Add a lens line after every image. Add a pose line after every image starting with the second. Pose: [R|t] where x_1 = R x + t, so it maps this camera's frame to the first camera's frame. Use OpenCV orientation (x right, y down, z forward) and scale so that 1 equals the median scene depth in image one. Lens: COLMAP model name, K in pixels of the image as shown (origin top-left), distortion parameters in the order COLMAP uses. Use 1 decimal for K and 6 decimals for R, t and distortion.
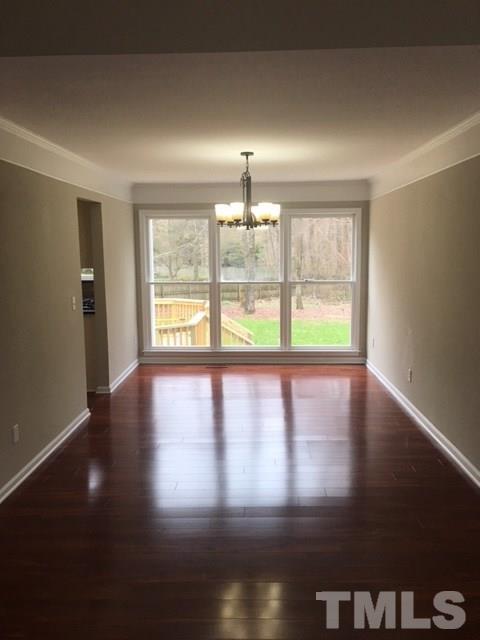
lens RADIAL K [[533.7, 0, 237.5], [0, 533.7, 320.2], [0, 0, 1]] dist [0.008471, -0.019091]
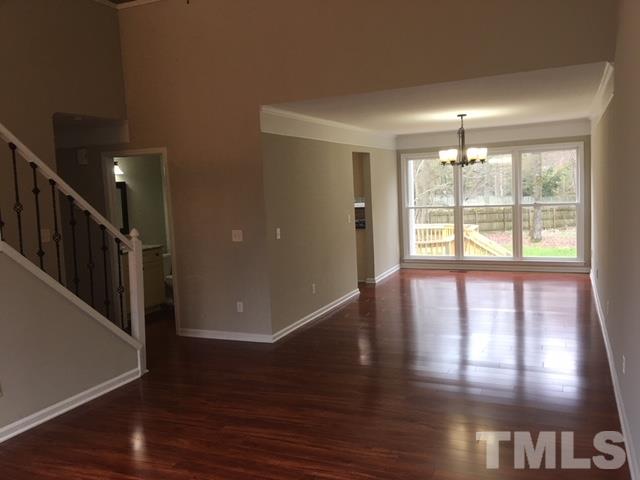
lens RADIAL K [[533.7, 0, 324.4], [0, 533.7, 241.3], [0, 0, 1]] dist [0.008471, -0.019091]
pose [[0.924881, 0.002822, -0.380246, 0.150395], [-0.011084, 0.999748, -0.019540, 0.043076], [0.380095, 0.022287, 0.924679, -0.320193]]
